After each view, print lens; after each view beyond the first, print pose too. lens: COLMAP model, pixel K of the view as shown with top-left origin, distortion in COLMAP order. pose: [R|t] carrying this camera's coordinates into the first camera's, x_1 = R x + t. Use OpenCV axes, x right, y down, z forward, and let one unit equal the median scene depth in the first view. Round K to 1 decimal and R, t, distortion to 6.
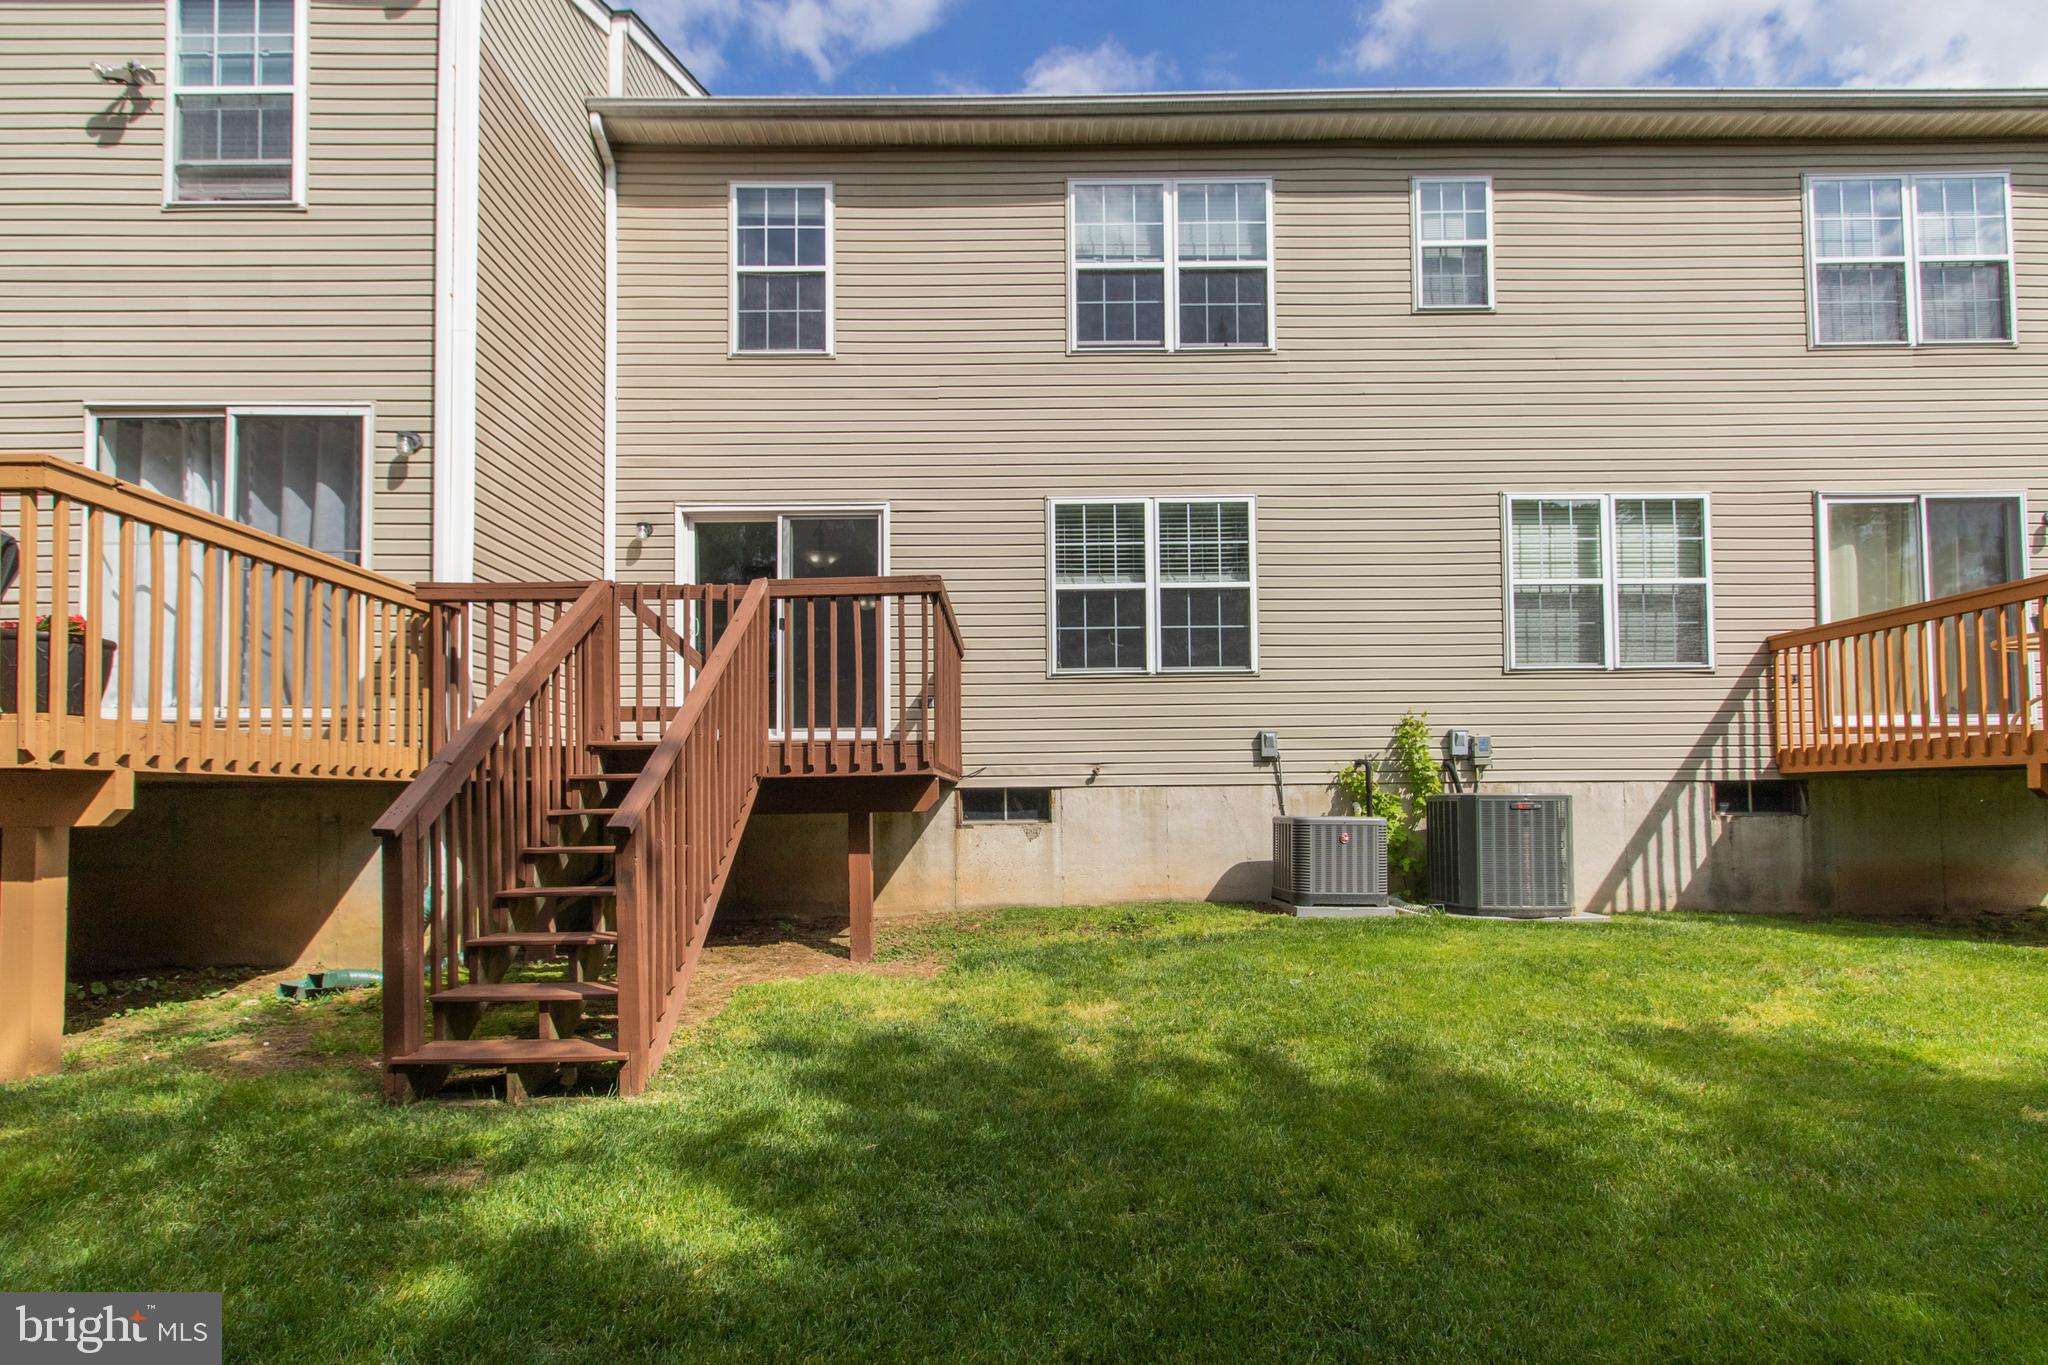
lens RADIAL K [[977.3, 0, 989.9], [0, 977.3, 767.2], [0, 0, 1]] dist [0.000157, 0.000385]
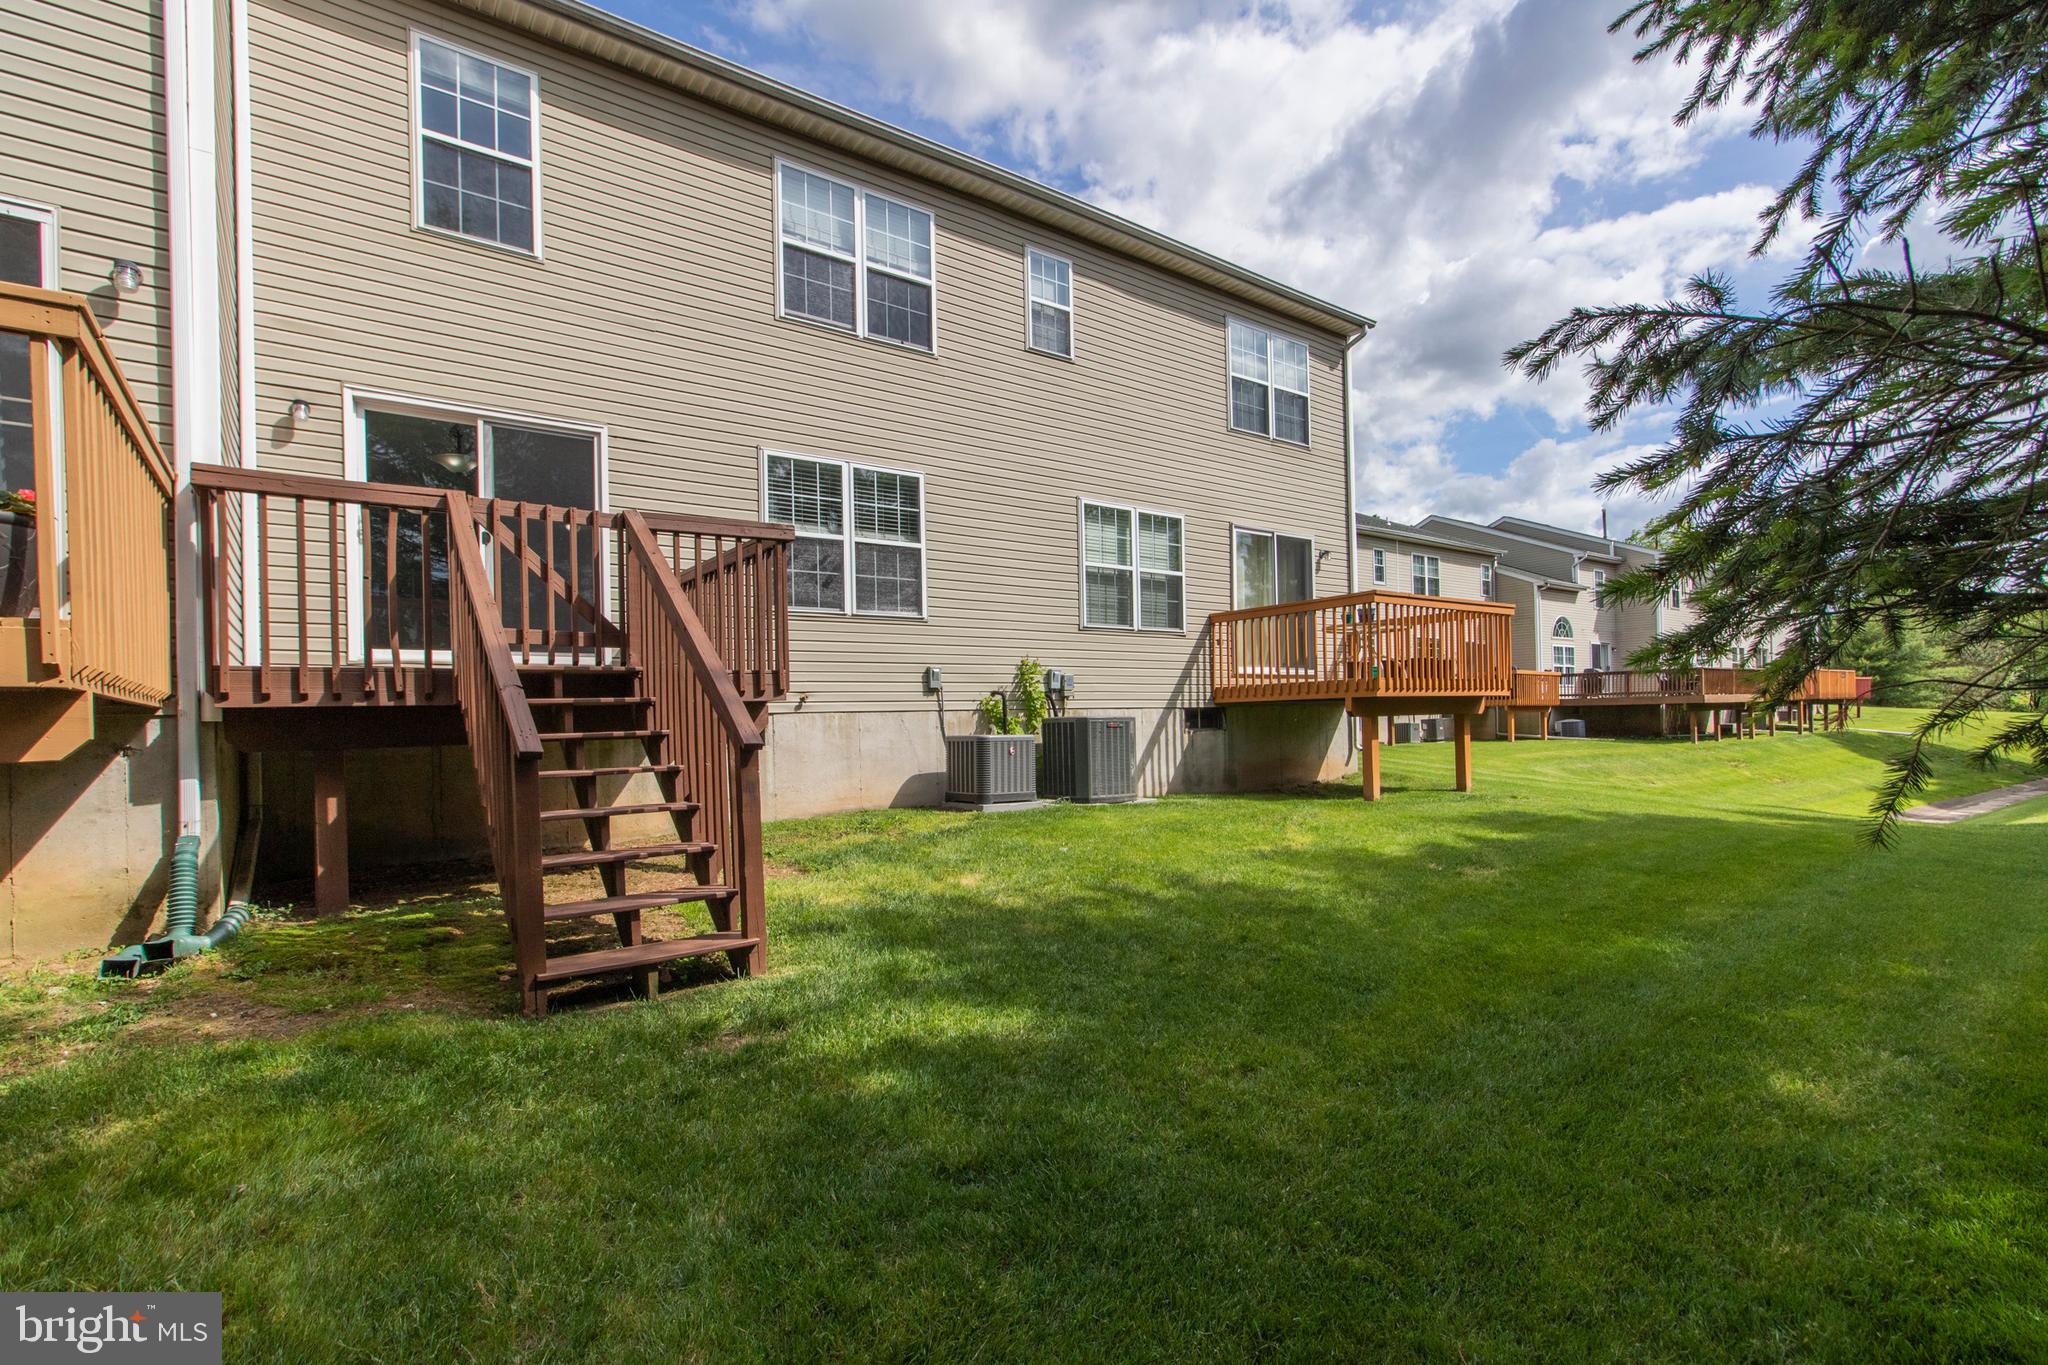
lens RADIAL K [[977.3, 0, 1010.5], [0, 977.3, 723.5], [0, 0, 1]] dist [0.000157, 0.000385]
pose [[0.798236, -0.009848, 0.602264, -0.380208], [-0.003329, 0.999779, 0.020760, 0.007990], [-0.602335, -0.018577, 0.798027, -0.041456]]
